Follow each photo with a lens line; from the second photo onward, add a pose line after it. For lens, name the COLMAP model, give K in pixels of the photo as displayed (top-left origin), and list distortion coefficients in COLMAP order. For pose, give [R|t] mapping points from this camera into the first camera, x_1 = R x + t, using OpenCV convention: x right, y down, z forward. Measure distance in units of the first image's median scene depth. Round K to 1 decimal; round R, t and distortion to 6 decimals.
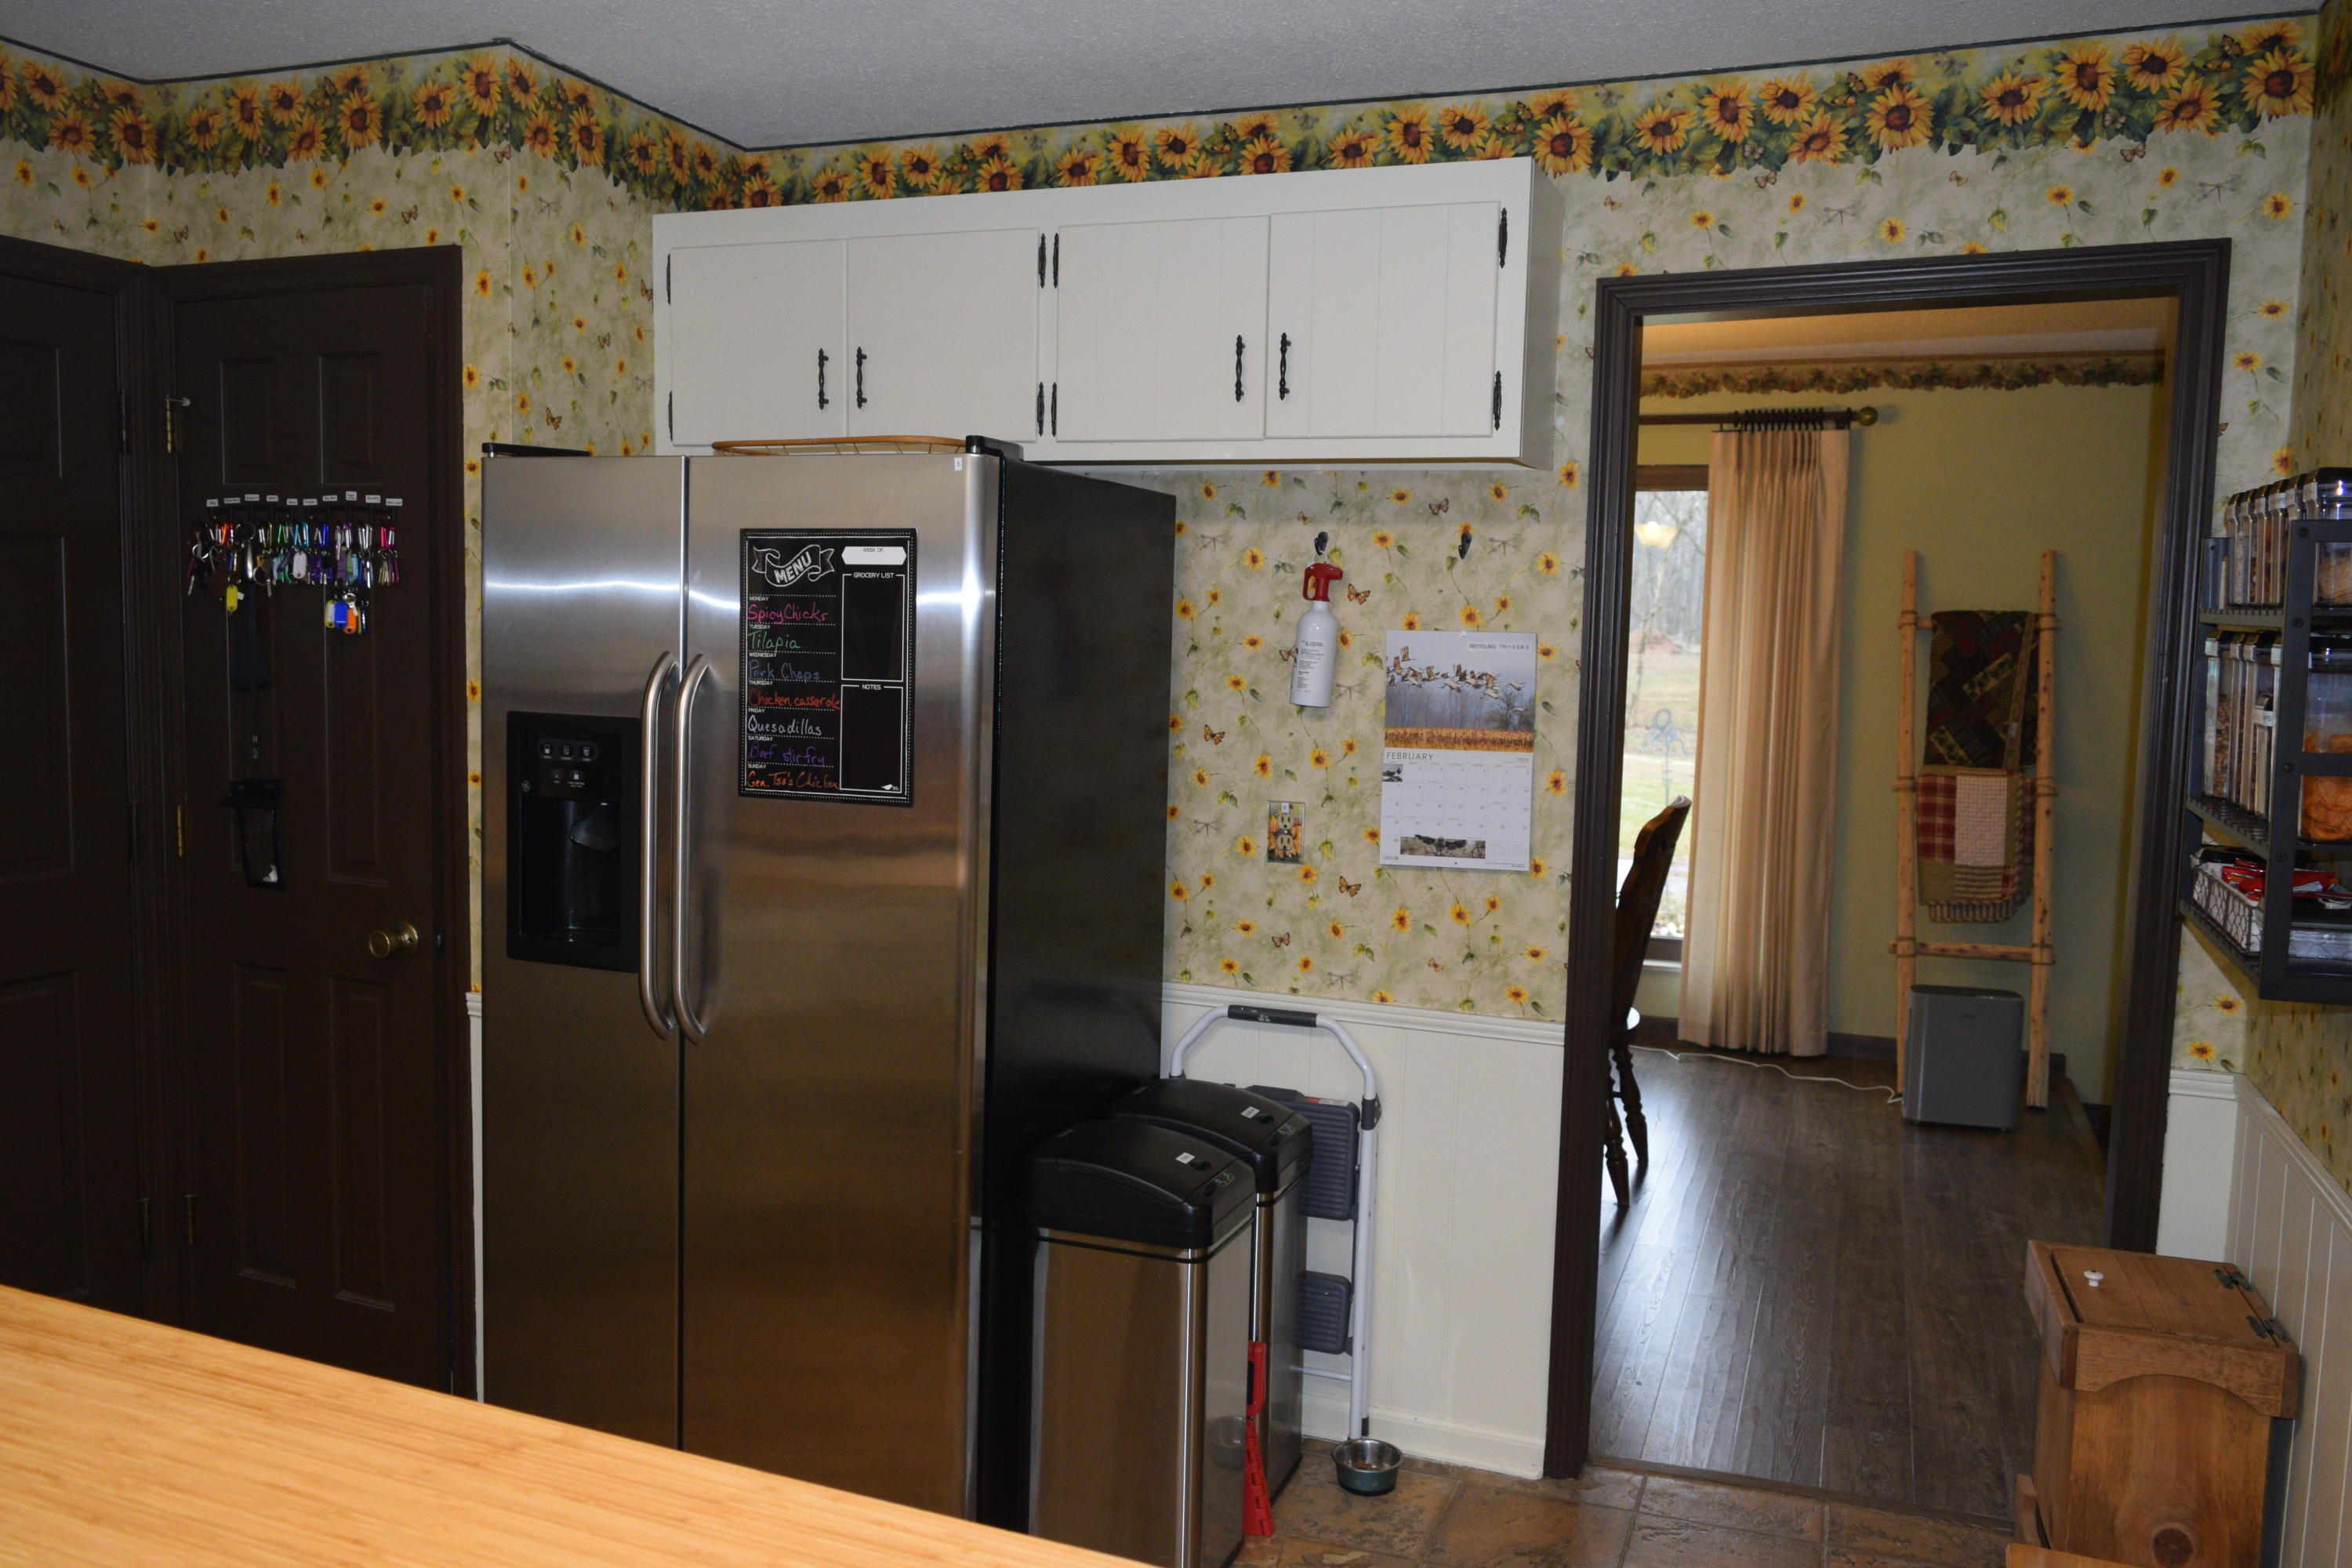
lens RADIAL K [[1821.2, 0, 1167.0], [0, 1821.2, 788.4], [0, 0, 1]] dist [-0.021080, 0.009956]
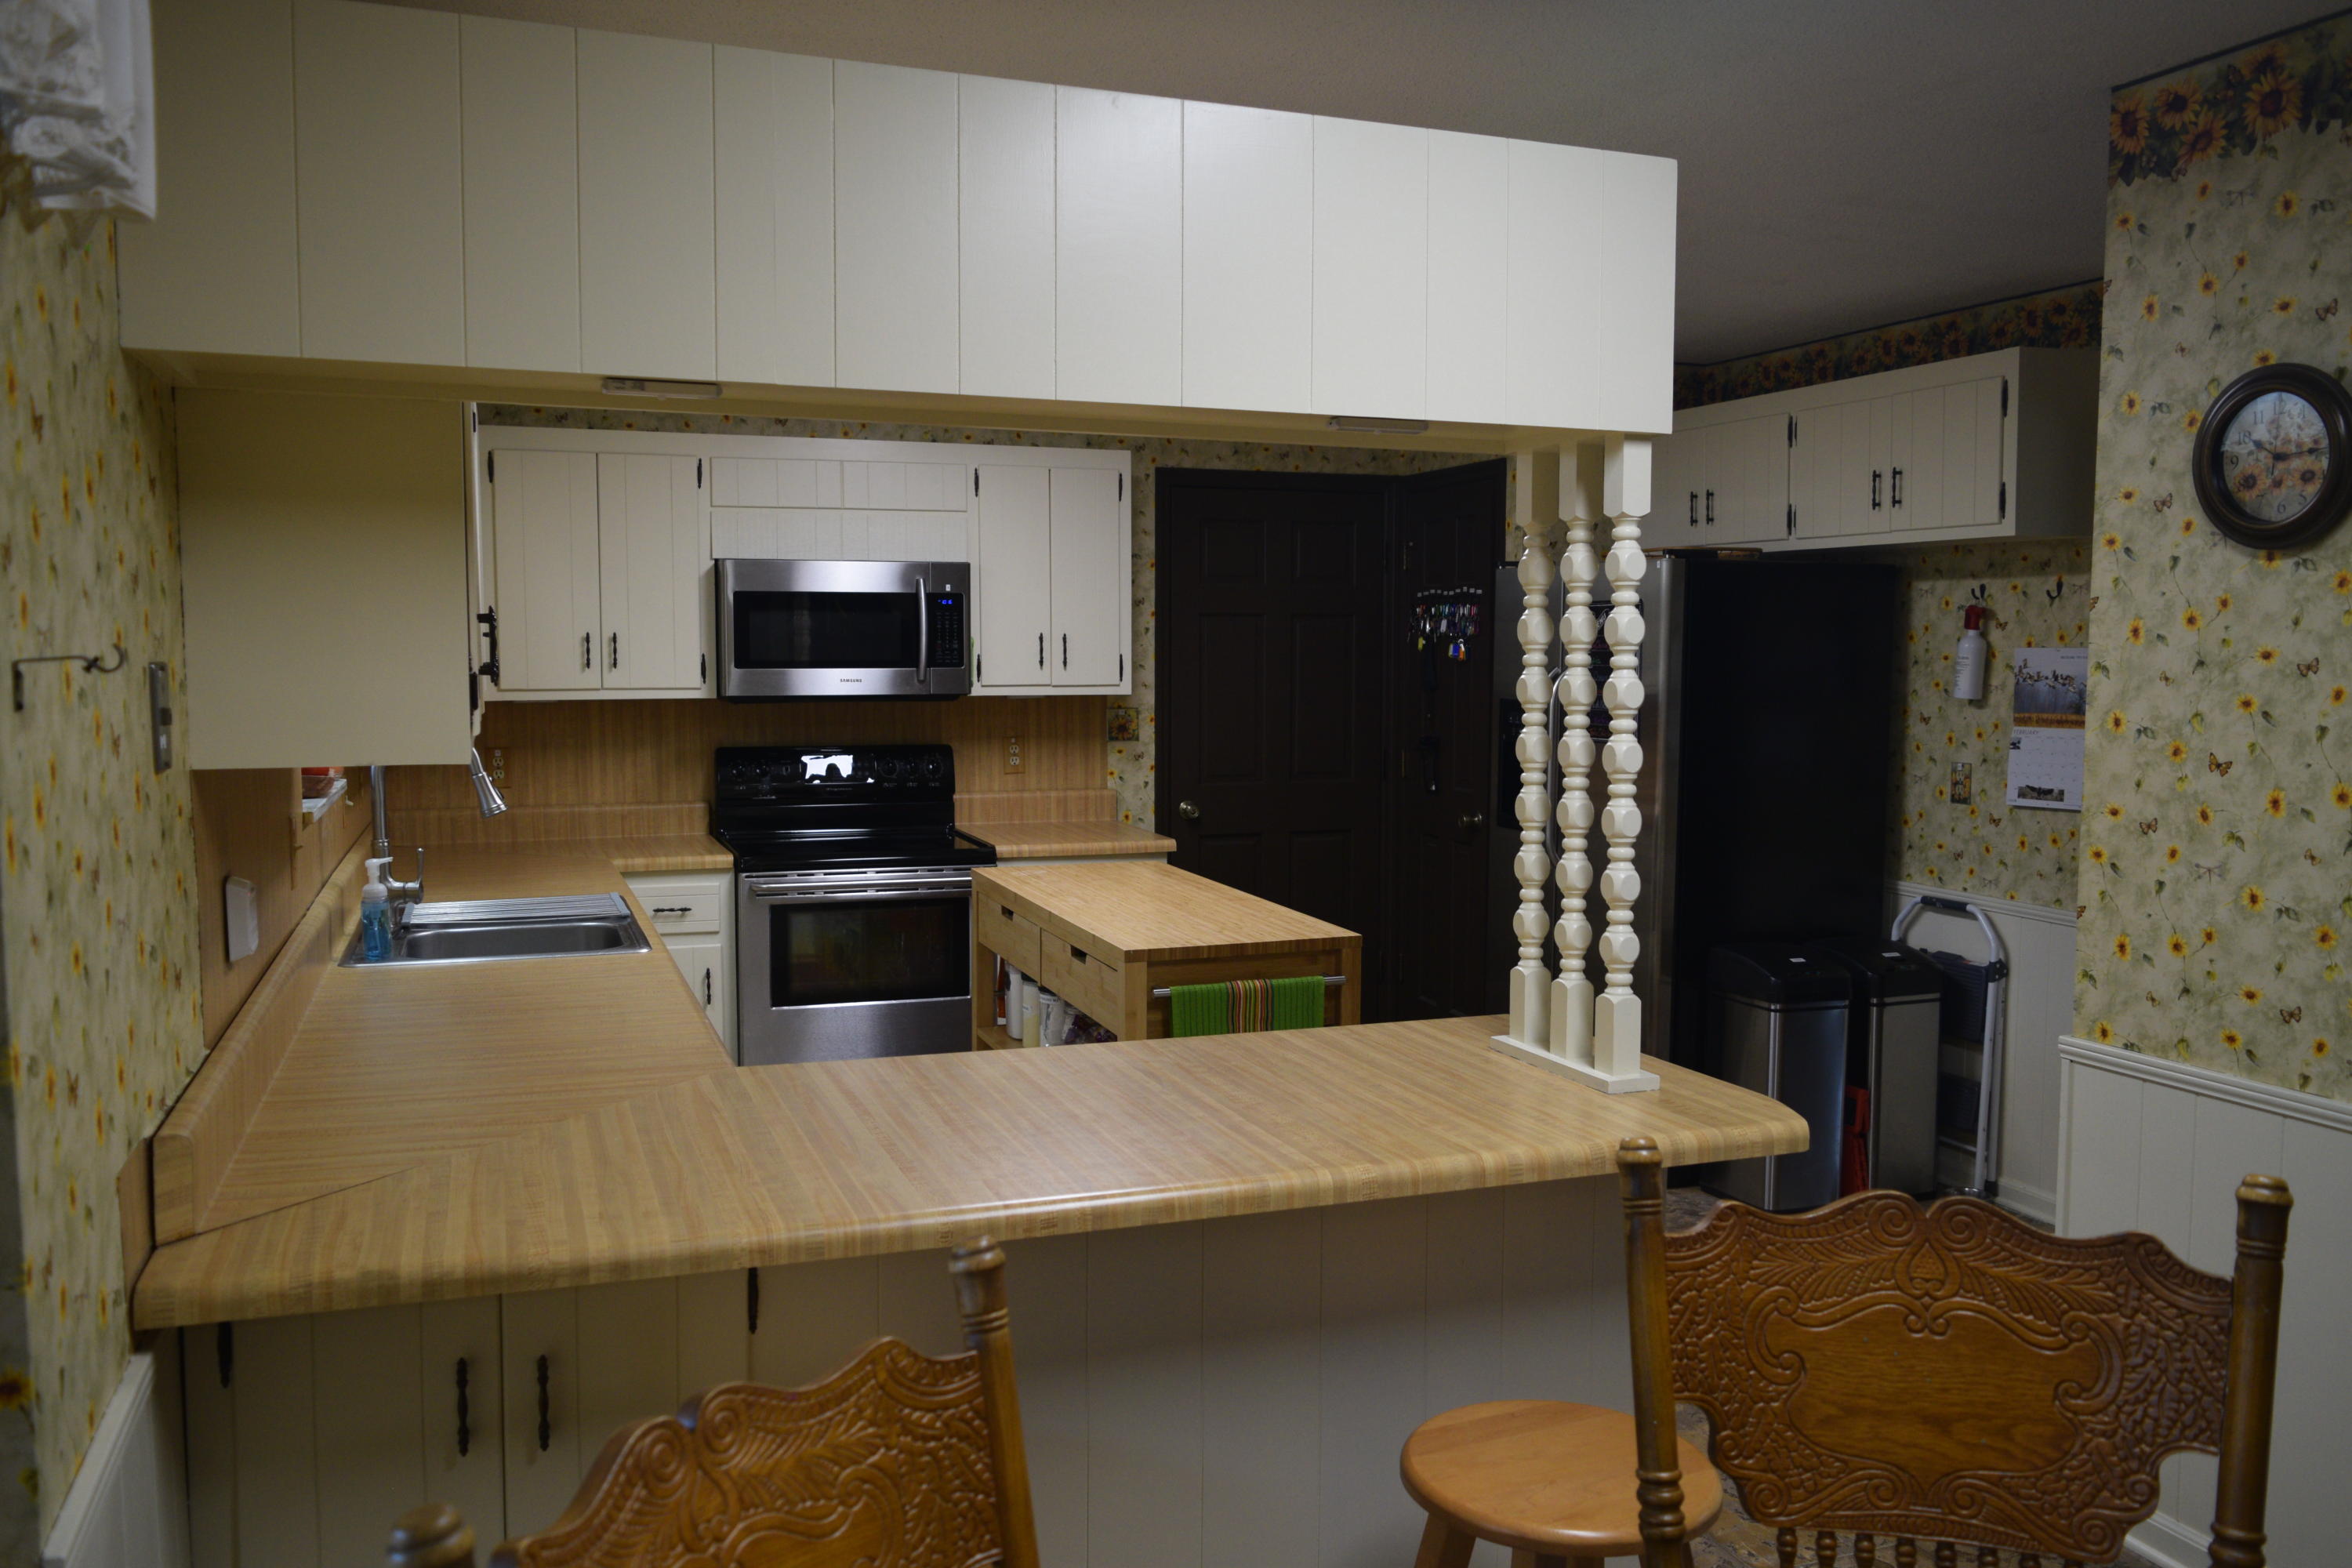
lens RADIAL K [[1821.2, 0, 1167.0], [0, 1821.2, 788.4], [0, 0, 1]] dist [-0.021080, 0.009956]
pose [[0.667572, 0.036391, -0.743656, 0.763002], [-0.052483, 0.998620, 0.001755, 0.061893], [0.742693, 0.037857, 0.668561, -0.505512]]
